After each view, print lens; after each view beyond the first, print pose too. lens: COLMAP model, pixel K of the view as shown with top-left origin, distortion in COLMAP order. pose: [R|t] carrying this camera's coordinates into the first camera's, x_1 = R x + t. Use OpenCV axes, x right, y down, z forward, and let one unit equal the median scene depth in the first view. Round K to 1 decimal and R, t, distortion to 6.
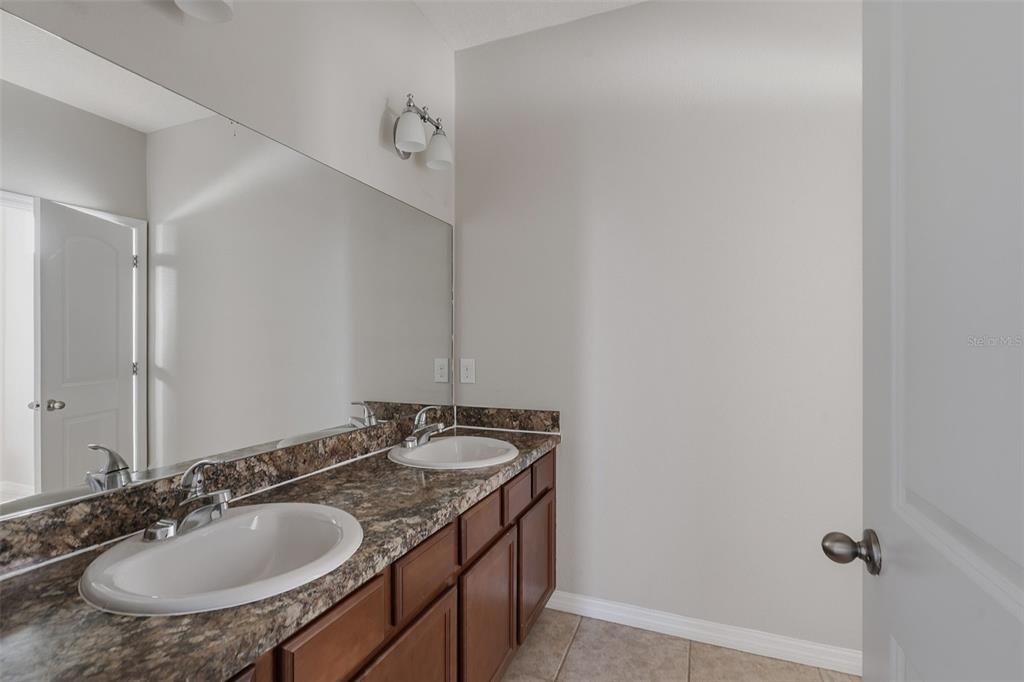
lens RADIAL K [[467.9, 0, 520.4], [0, 467.9, 341.4], [0, 0, 1]] dist [-0.001436, 0.001623]
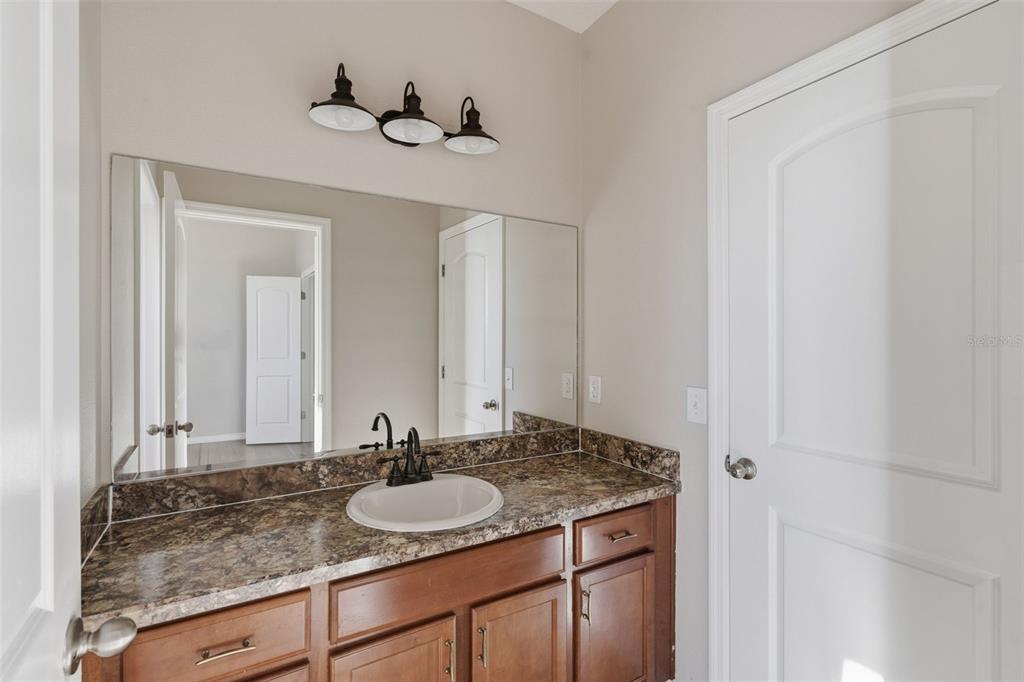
lens RADIAL K [[467.9, 0, 515.5], [0, 467.9, 336.1], [0, 0, 1]] dist [-0.001436, 0.001623]
pose [[0.783518, -0.007732, -0.621322, 0.551482], [0.006416, 0.999970, -0.004354, -0.086053], [0.621337, -0.000575, 0.783544, -0.011821]]
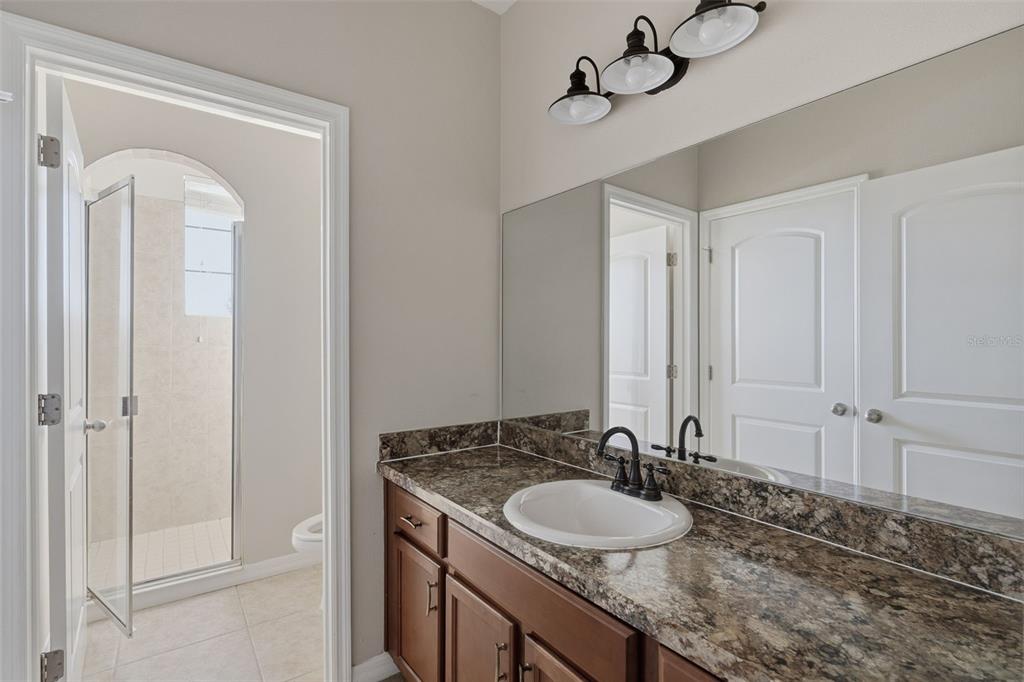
lens RADIAL K [[467.9, 0, 512.8], [0, 467.9, 342.9], [0, 0, 1]] dist [-0.001436, 0.001623]
pose [[-0.527599, -0.013389, -0.849388, 0.599325], [-0.008712, 0.999908, -0.010350, -0.012257], [0.849449, 0.001939, -0.527668, 1.413994]]
